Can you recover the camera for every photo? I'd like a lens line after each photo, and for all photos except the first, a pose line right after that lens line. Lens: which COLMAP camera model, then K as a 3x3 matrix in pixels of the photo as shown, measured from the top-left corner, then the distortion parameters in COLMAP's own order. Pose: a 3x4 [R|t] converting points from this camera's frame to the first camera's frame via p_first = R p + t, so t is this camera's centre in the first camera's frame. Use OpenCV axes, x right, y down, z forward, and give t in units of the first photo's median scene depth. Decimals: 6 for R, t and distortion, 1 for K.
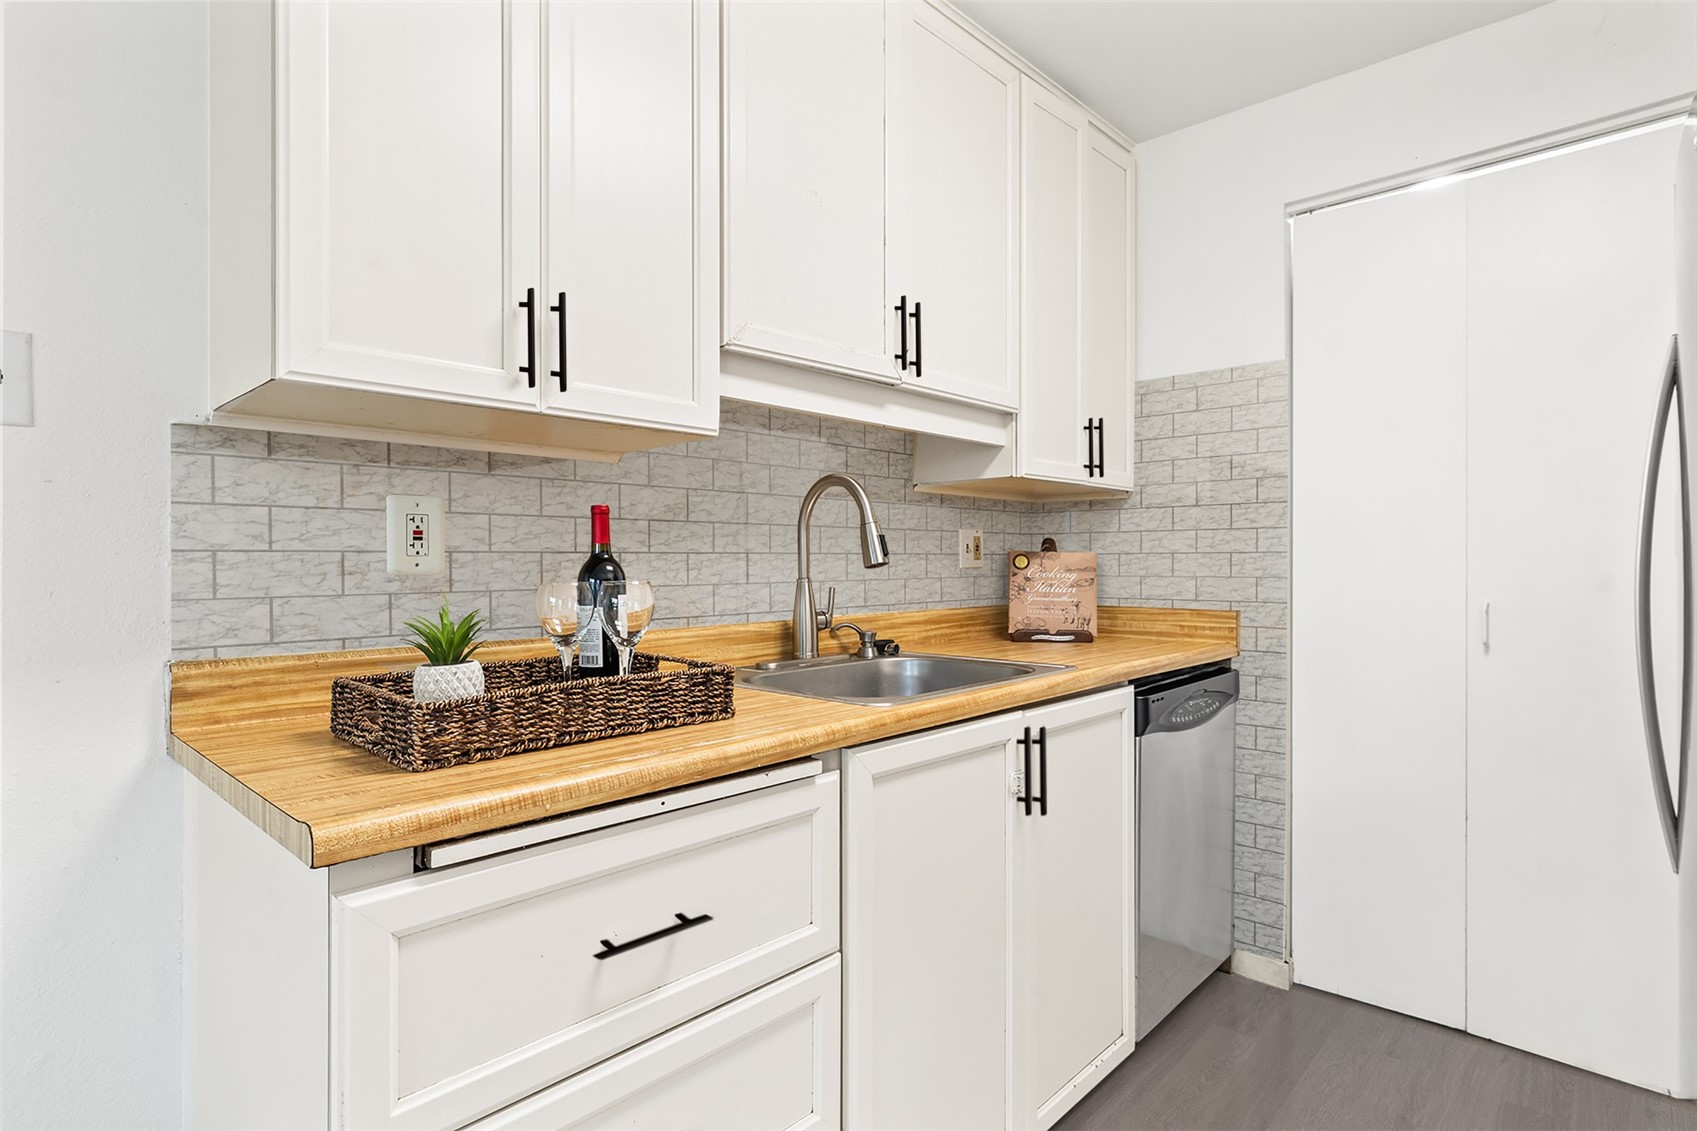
lens RADIAL K [[873.1, 0, 848.5], [0, 873.1, 565.5], [0, 0, 1]] dist [-0.000010, -0.000010]
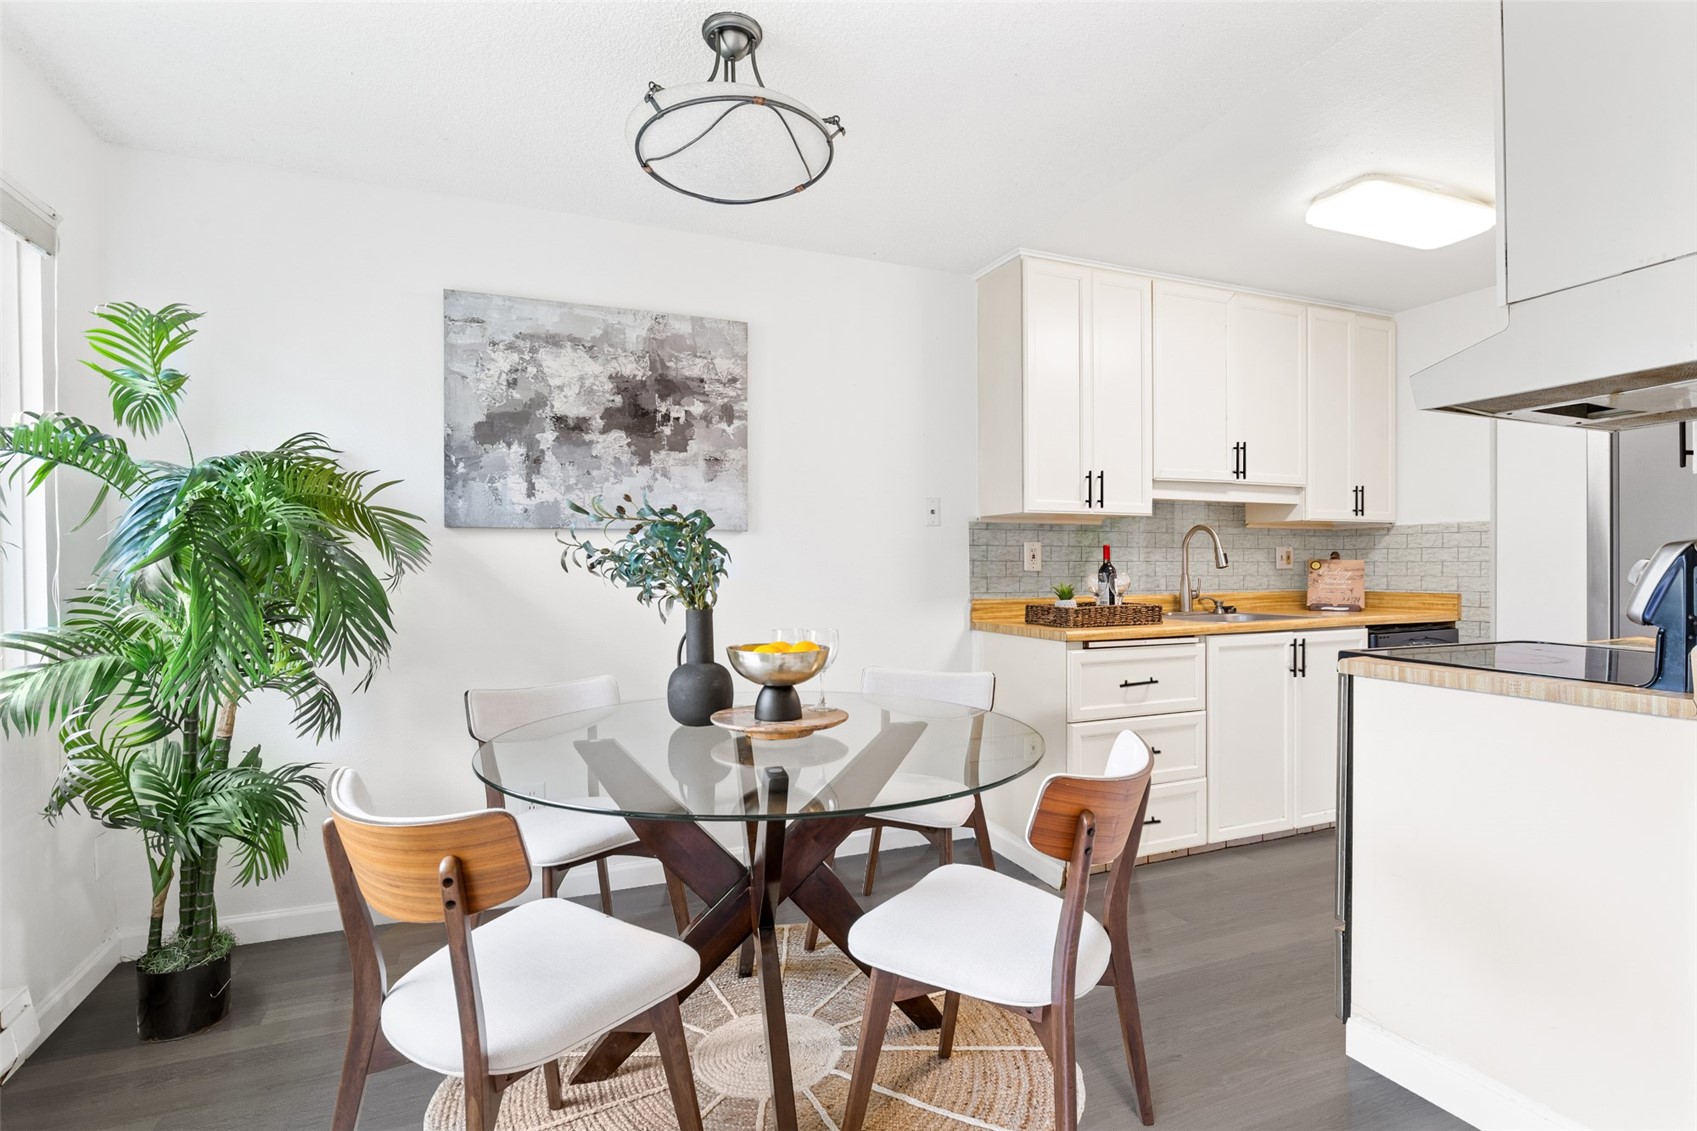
lens RADIAL K [[830.1, 0, 846.8], [0, 830.1, 583.3], [0, 0, 1]] dist [0.000237, -0.000048]
pose [[0.918459, 0.004055, -0.395496, -0.010020], [0.002139, 0.999882, 0.015219, 0.005545], [0.395511, -0.014824, 0.918342, -1.200033]]
